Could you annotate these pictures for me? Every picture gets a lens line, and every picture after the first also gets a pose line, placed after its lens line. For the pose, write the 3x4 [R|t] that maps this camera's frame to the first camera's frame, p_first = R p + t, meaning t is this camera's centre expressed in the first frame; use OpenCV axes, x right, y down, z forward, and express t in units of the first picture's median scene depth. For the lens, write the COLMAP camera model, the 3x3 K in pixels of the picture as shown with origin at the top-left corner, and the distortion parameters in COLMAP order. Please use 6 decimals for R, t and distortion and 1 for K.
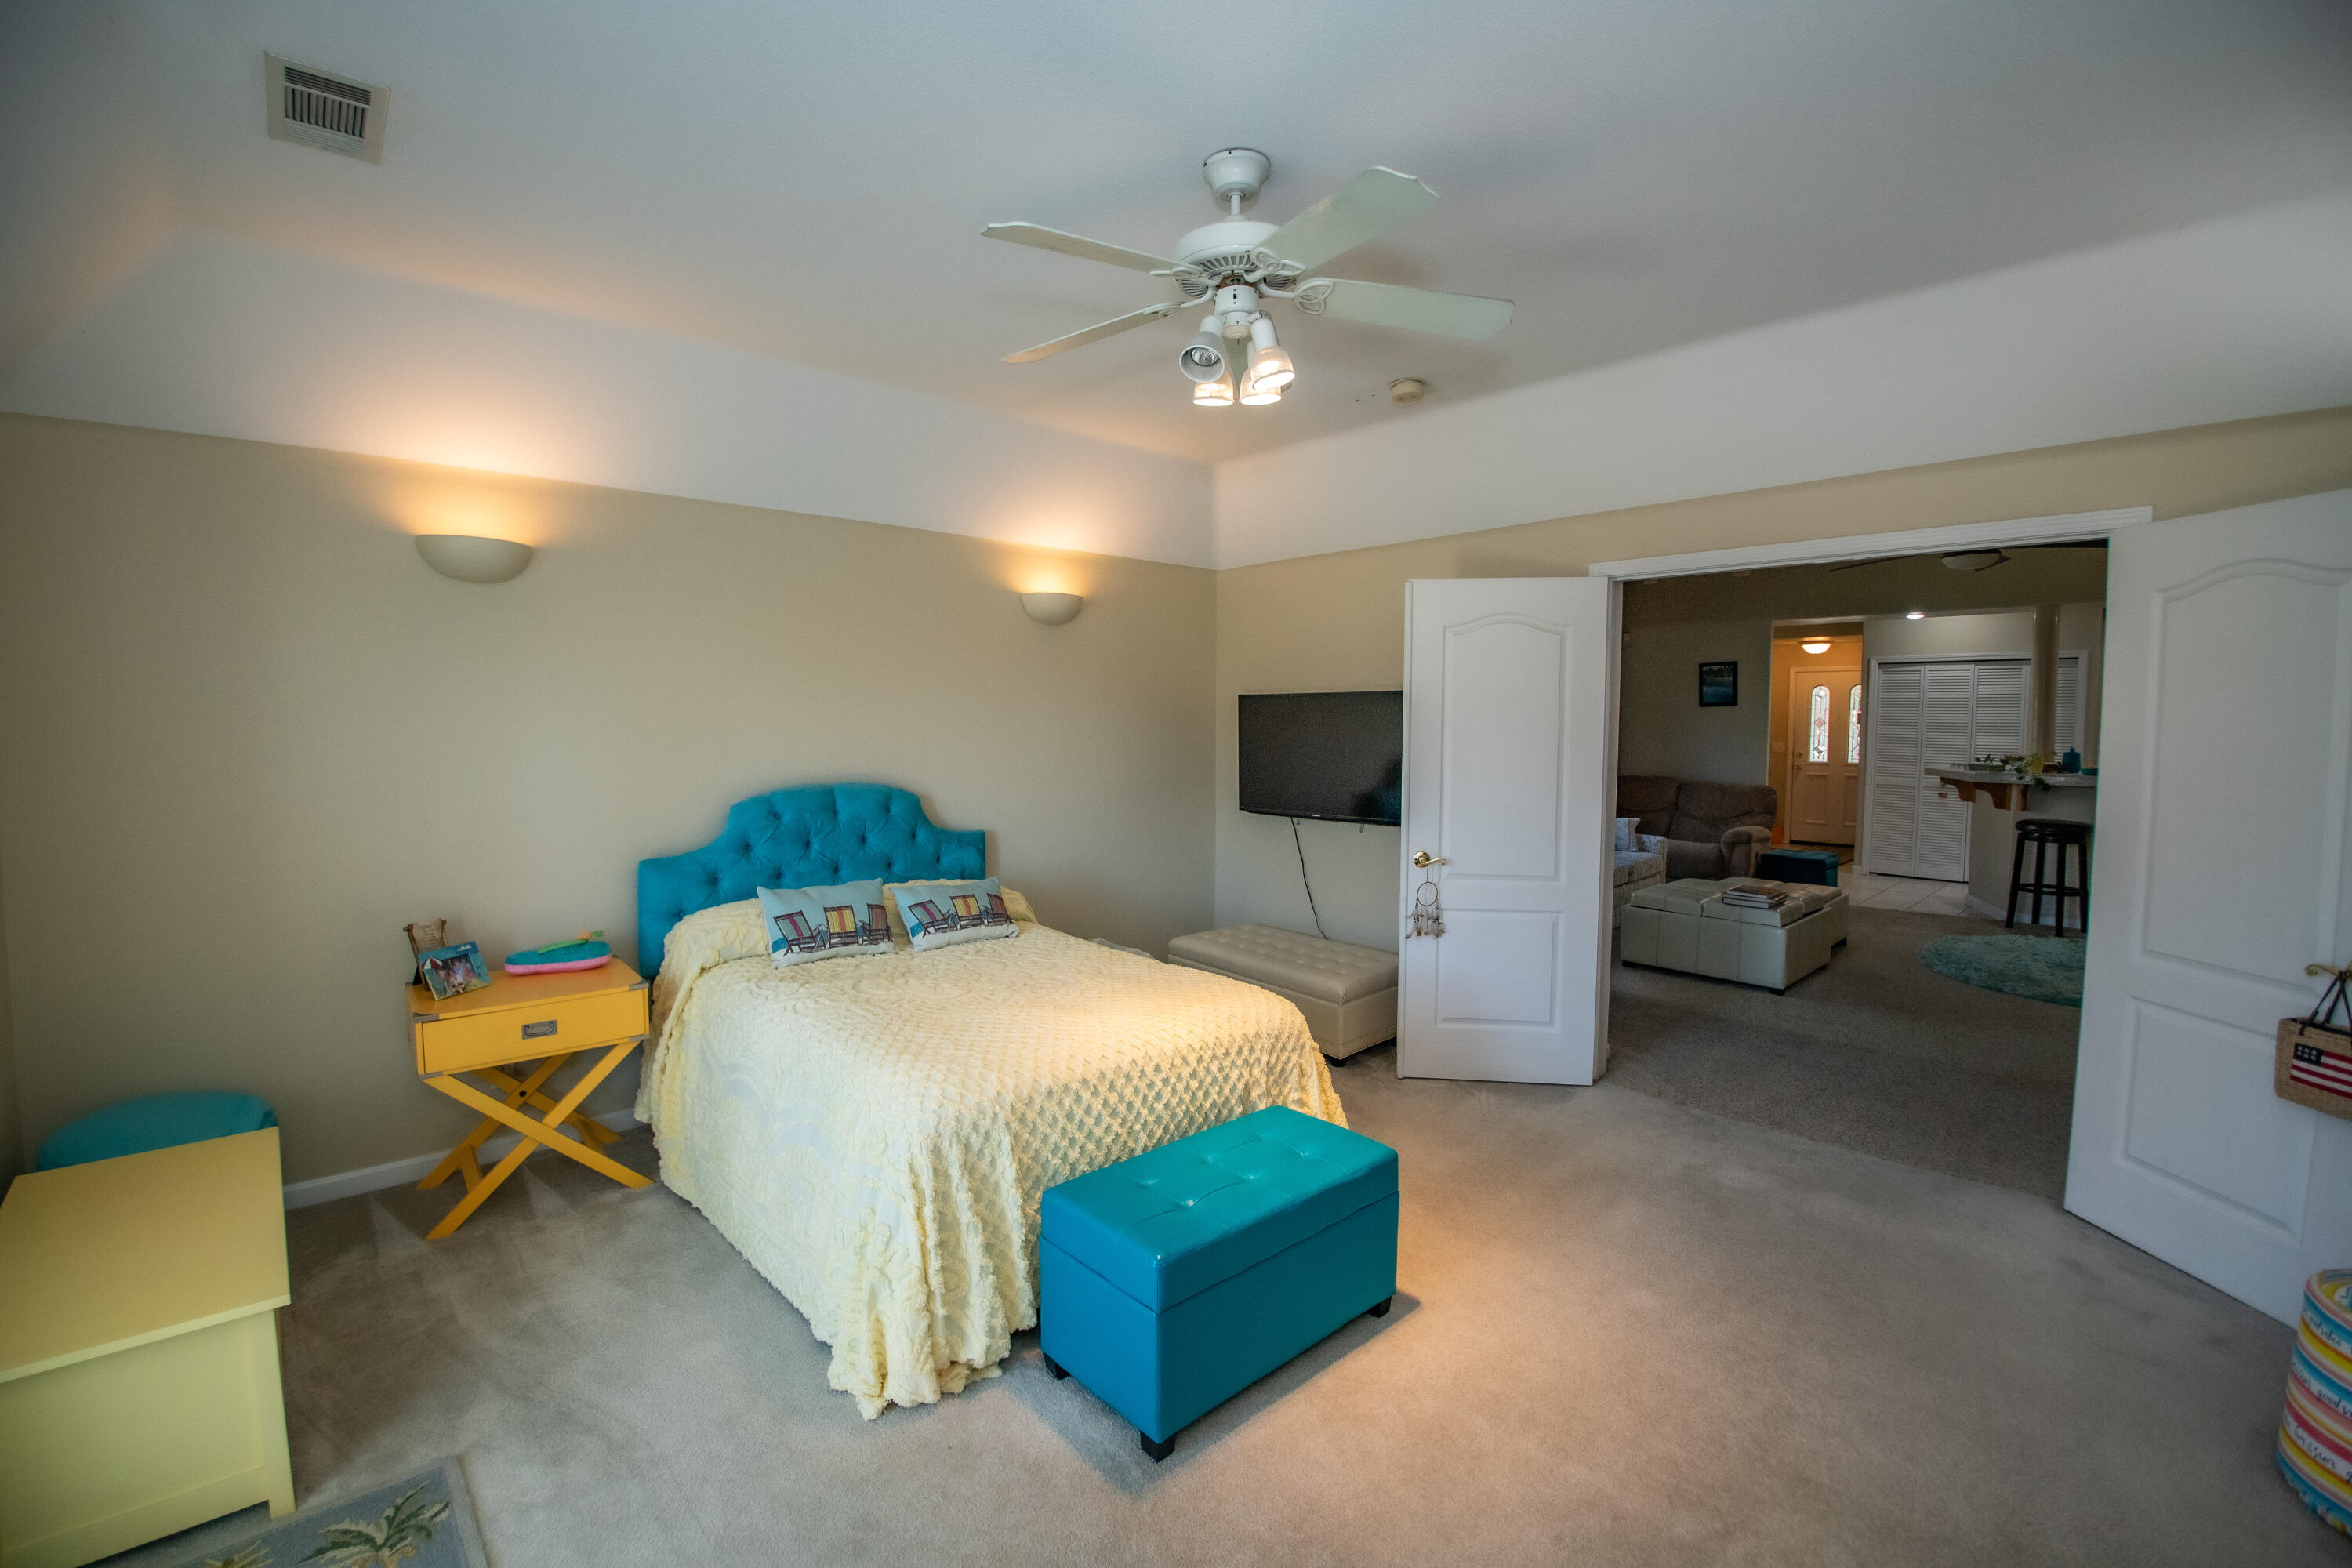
lens RADIAL K [[985.4, 0, 1175.7], [0, 985.4, 789.6], [0, 0, 1]] dist [-0.029712, -0.006125]
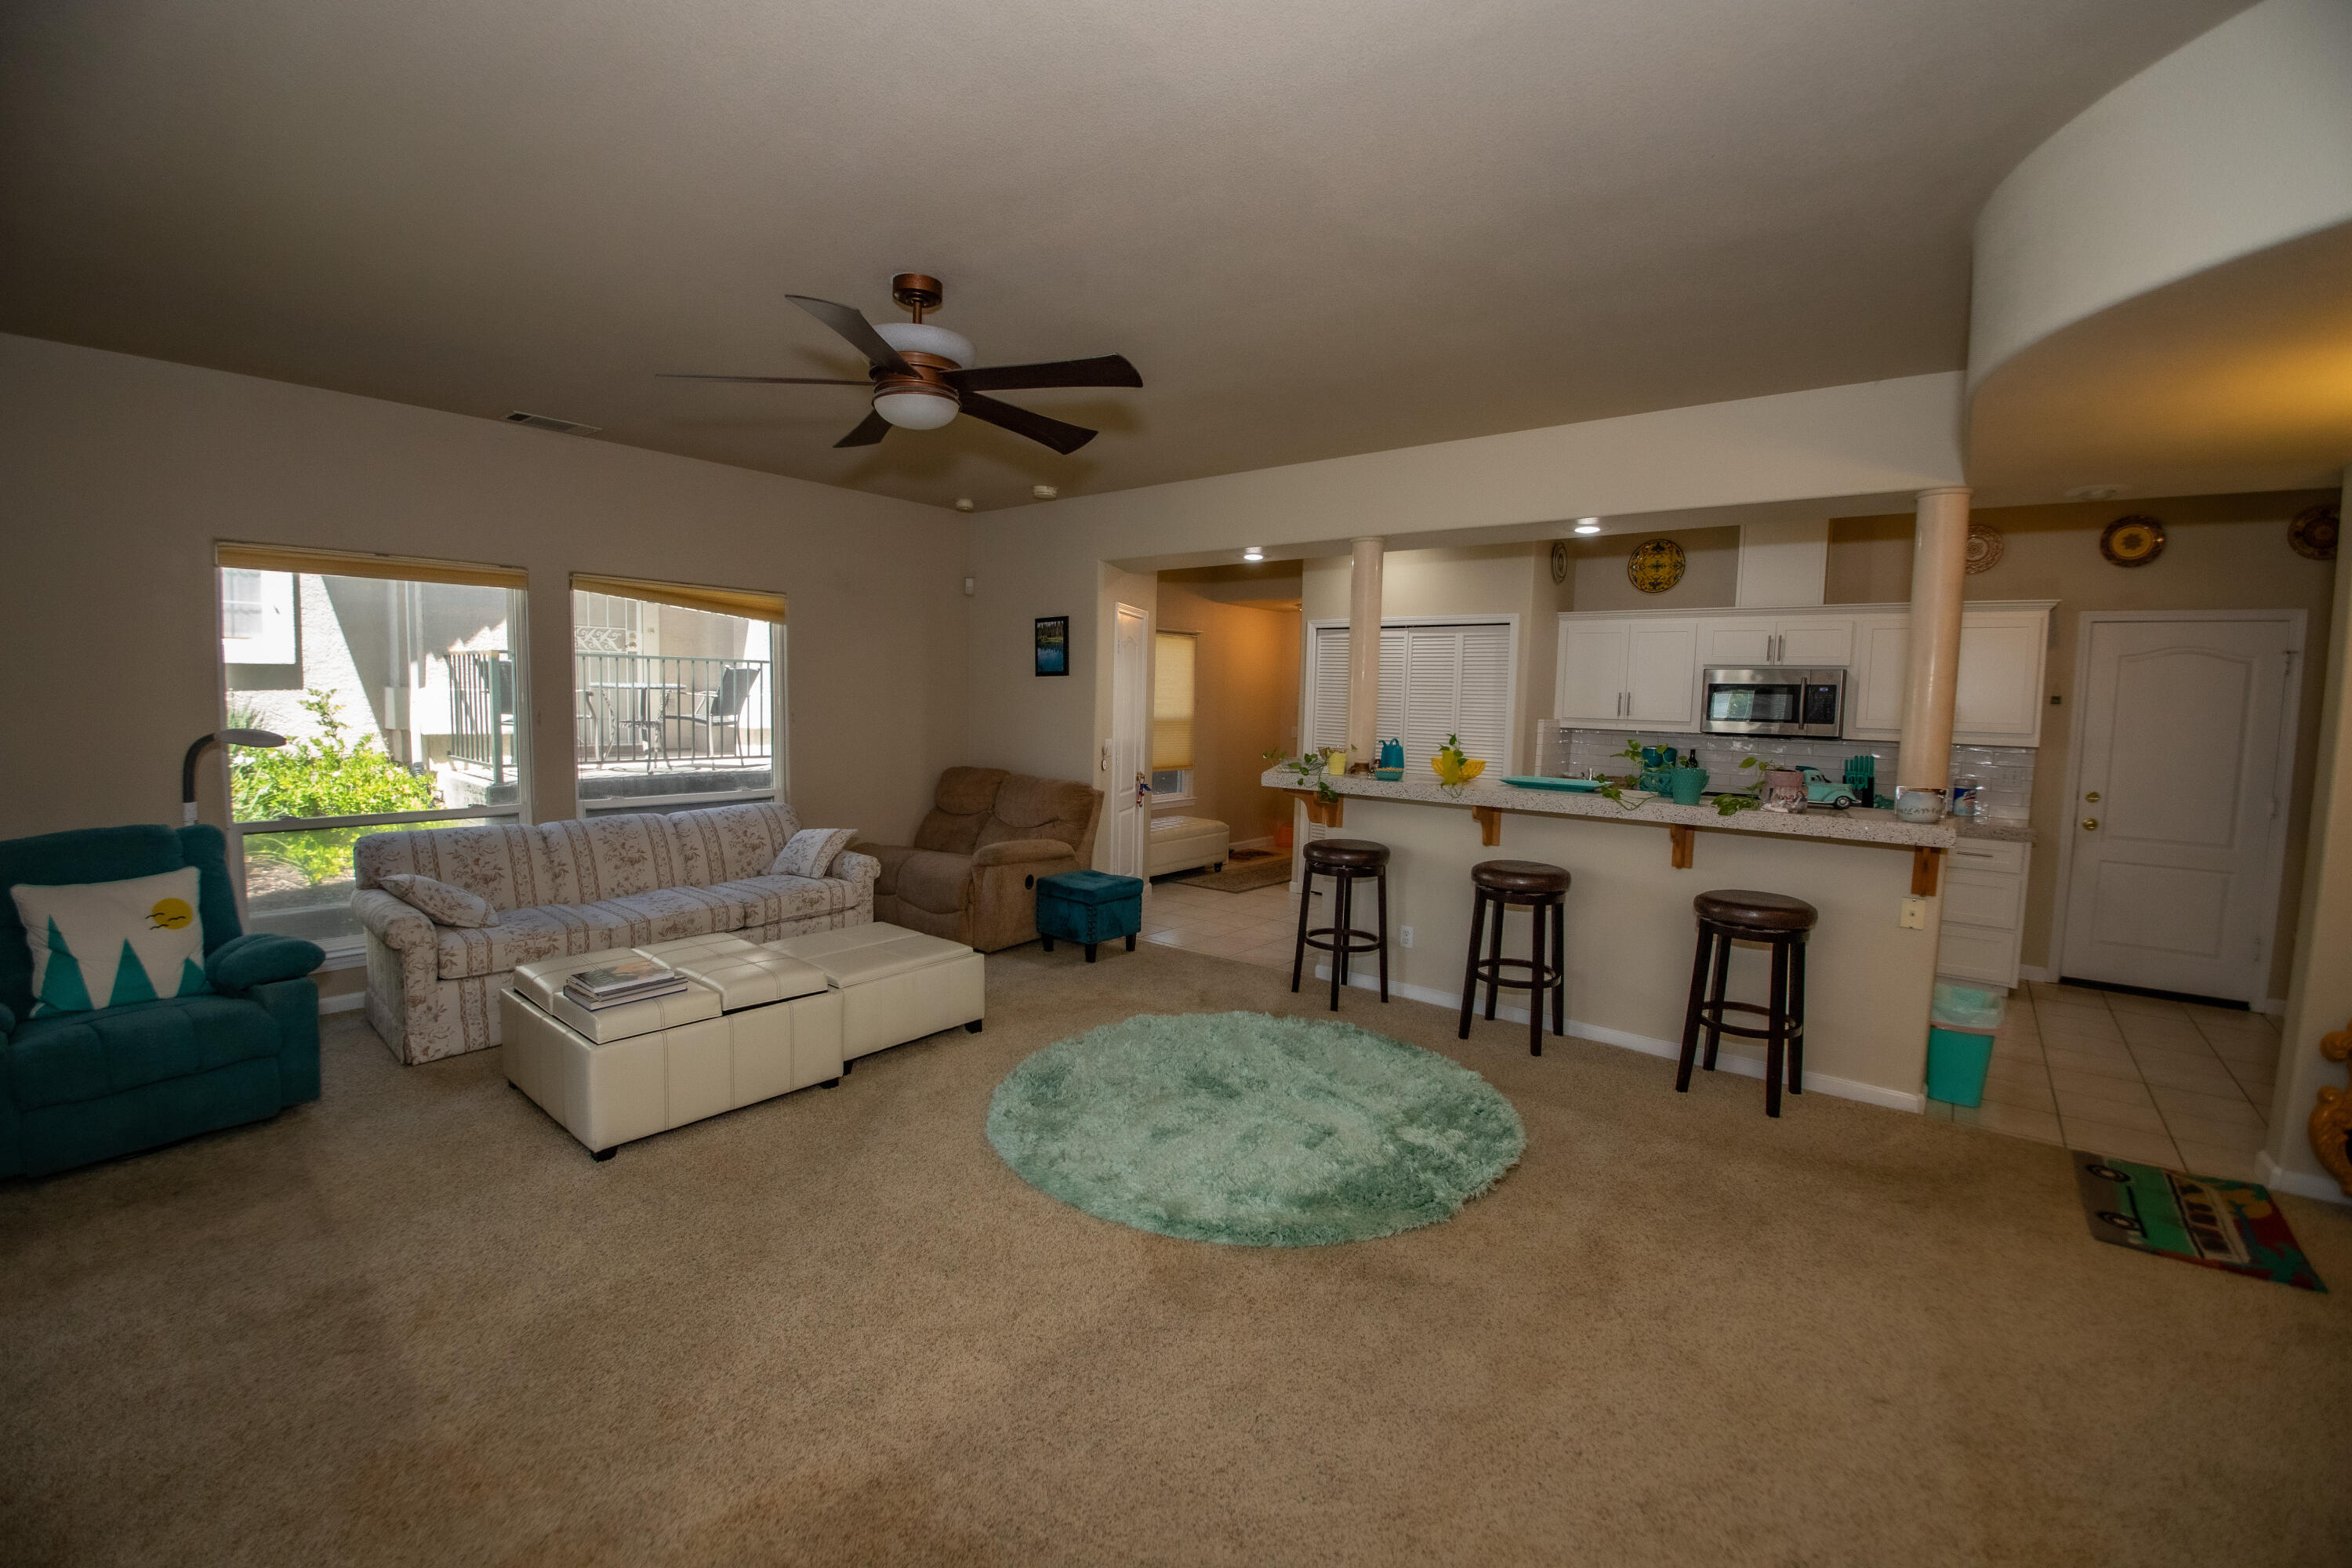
lens RADIAL K [[985.4, 0, 1183.8], [0, 985.4, 786.3], [0, 0, 1]] dist [-0.029712, -0.006125]
pose [[0.990345, 0.014773, 0.137832, 1.362255], [-0.017791, 0.999628, 0.020685, -0.044721], [-0.137475, -0.022937, 0.990240, 0.579745]]
